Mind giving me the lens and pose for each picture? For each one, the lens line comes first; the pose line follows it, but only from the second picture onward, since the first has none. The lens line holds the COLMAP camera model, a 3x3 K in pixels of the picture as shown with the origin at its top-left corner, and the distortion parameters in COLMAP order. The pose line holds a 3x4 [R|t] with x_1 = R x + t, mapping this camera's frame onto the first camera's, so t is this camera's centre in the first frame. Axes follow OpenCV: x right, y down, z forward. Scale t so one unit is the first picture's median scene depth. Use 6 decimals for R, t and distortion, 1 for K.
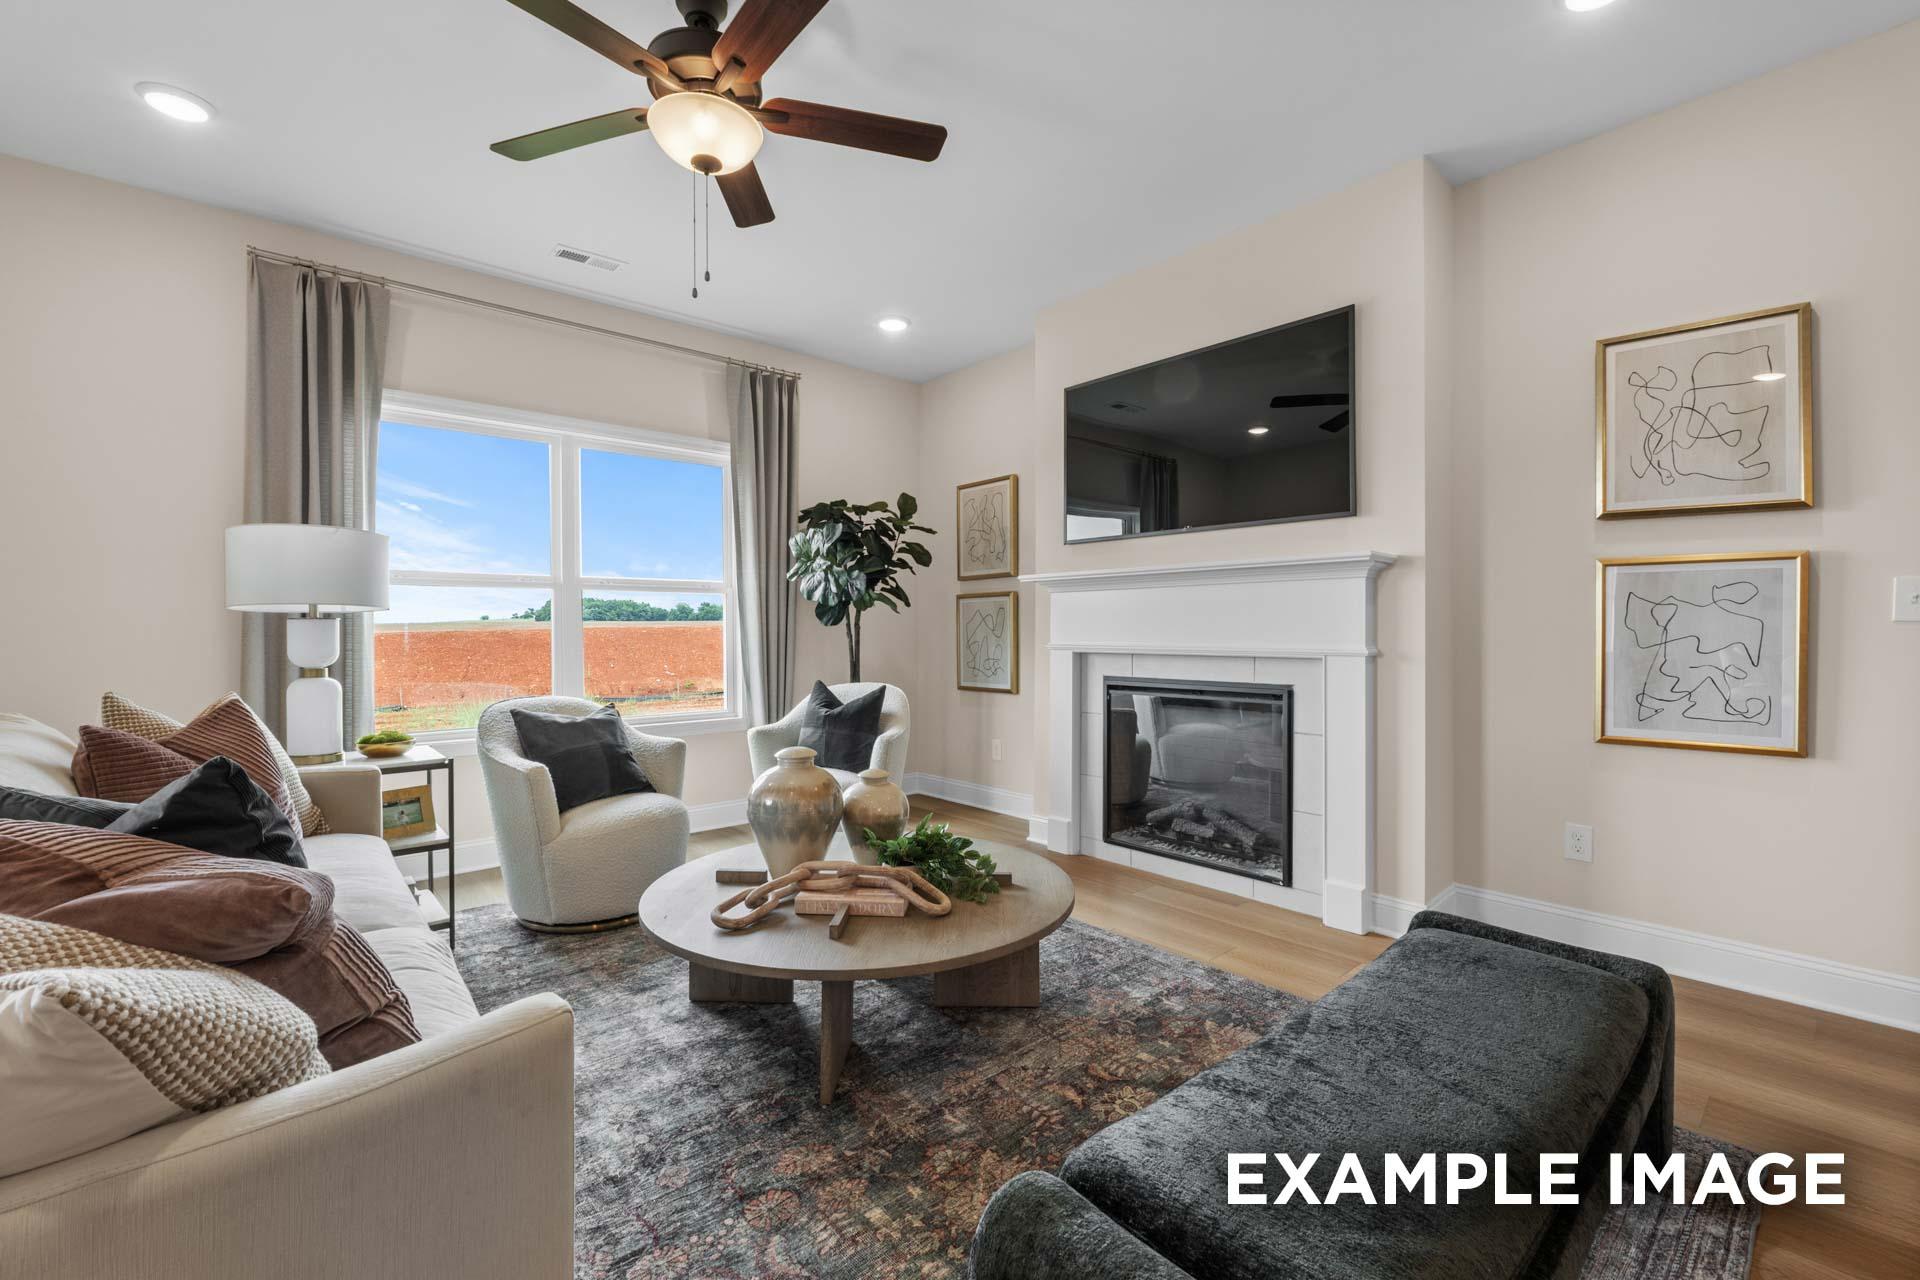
lens RADIAL K [[819.7, 0, 958.7], [0, 819.7, 633.3], [0, 0, 1]] dist [-0.005107, -0.000464]
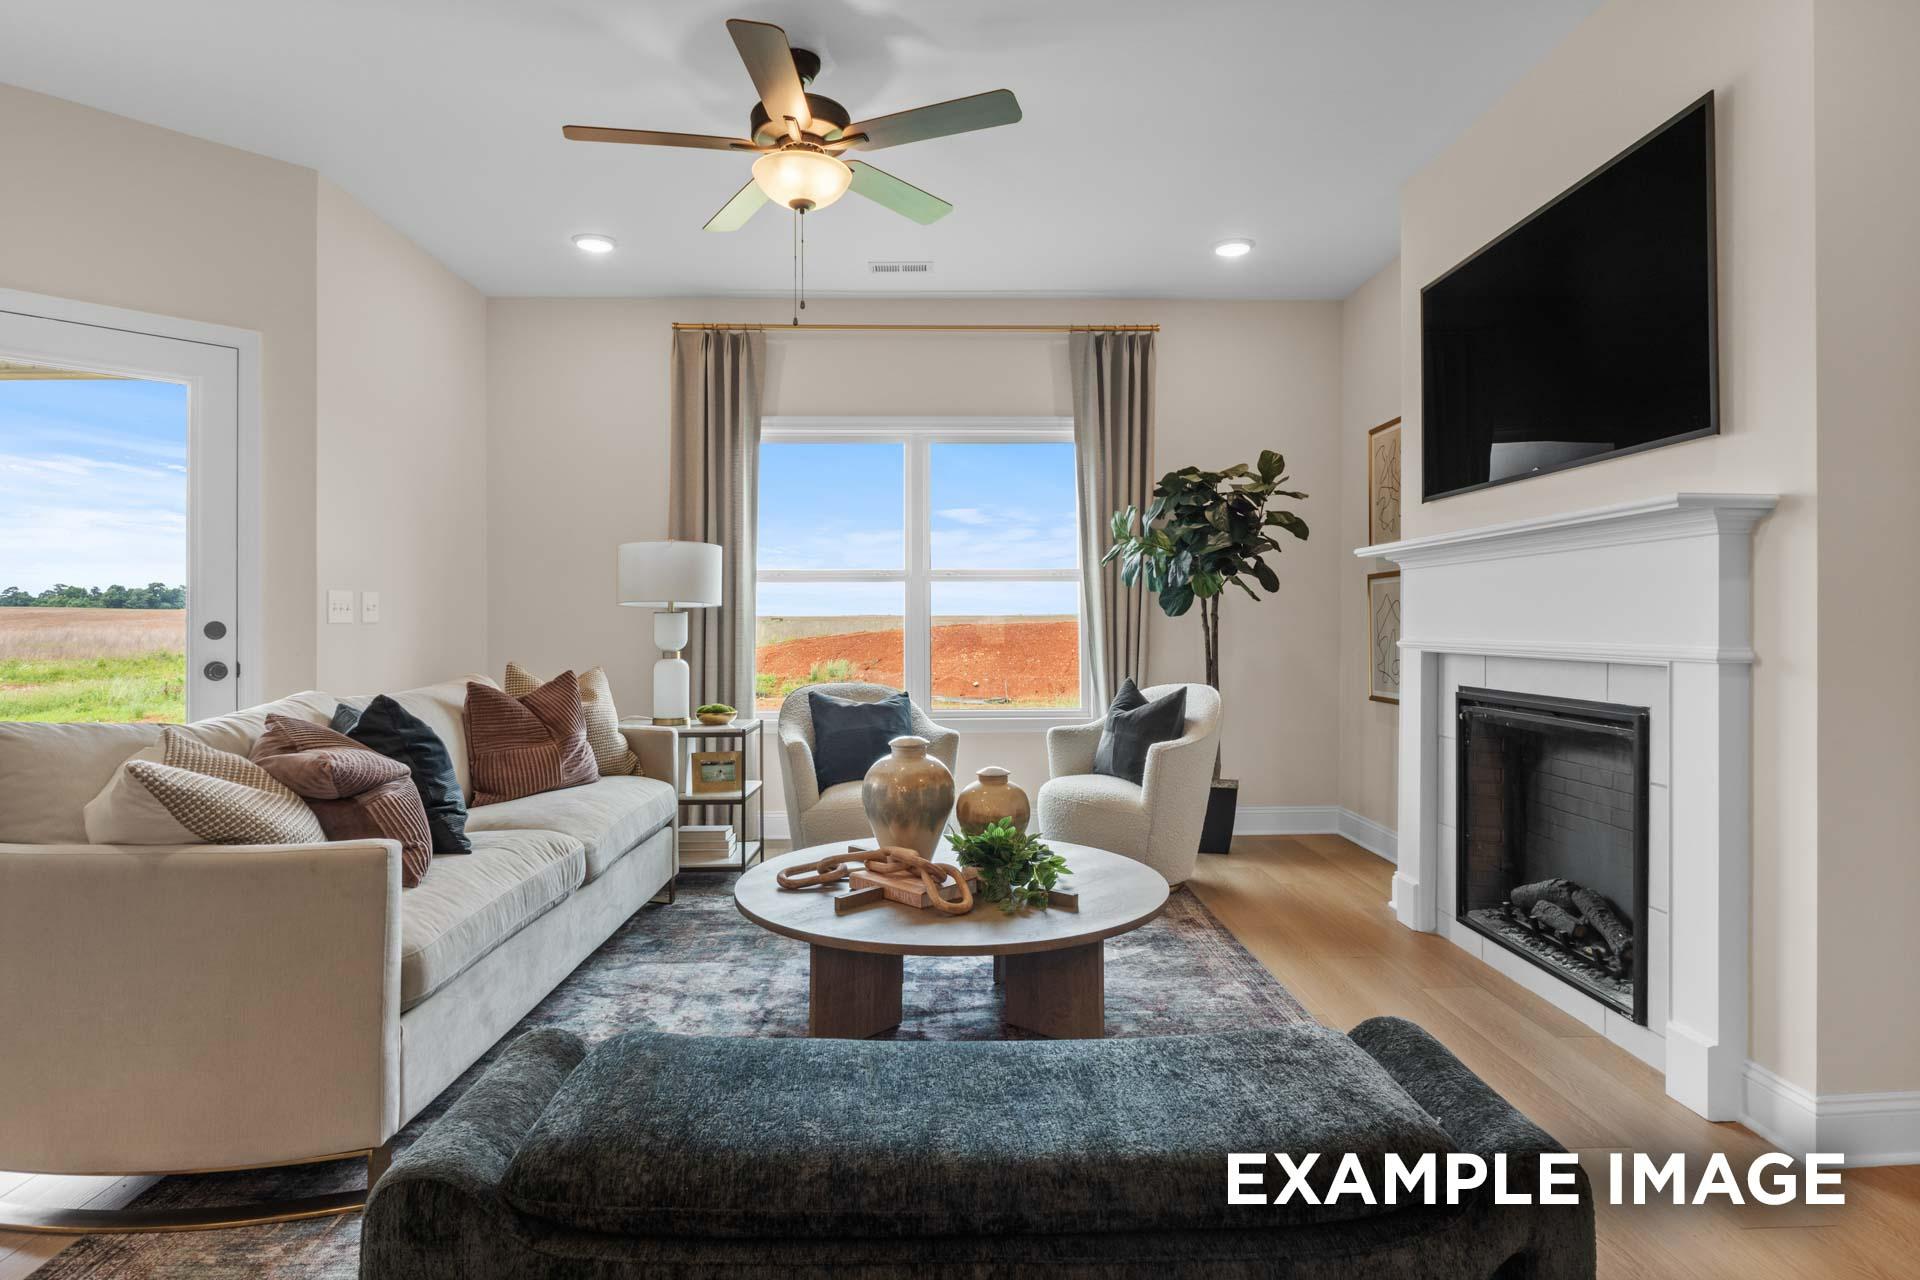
lens RADIAL K [[1048.2, 0, 964.9], [0, 1048.2, 612.4], [0, 0, 1]] dist [0.001543, -0.000536]
pose [[0.764030, -0.005588, -0.645156, 0.481629], [-0.002444, 0.999930, -0.011555, -0.000165], [0.645176, 0.010405, 0.763963, 0.032610]]
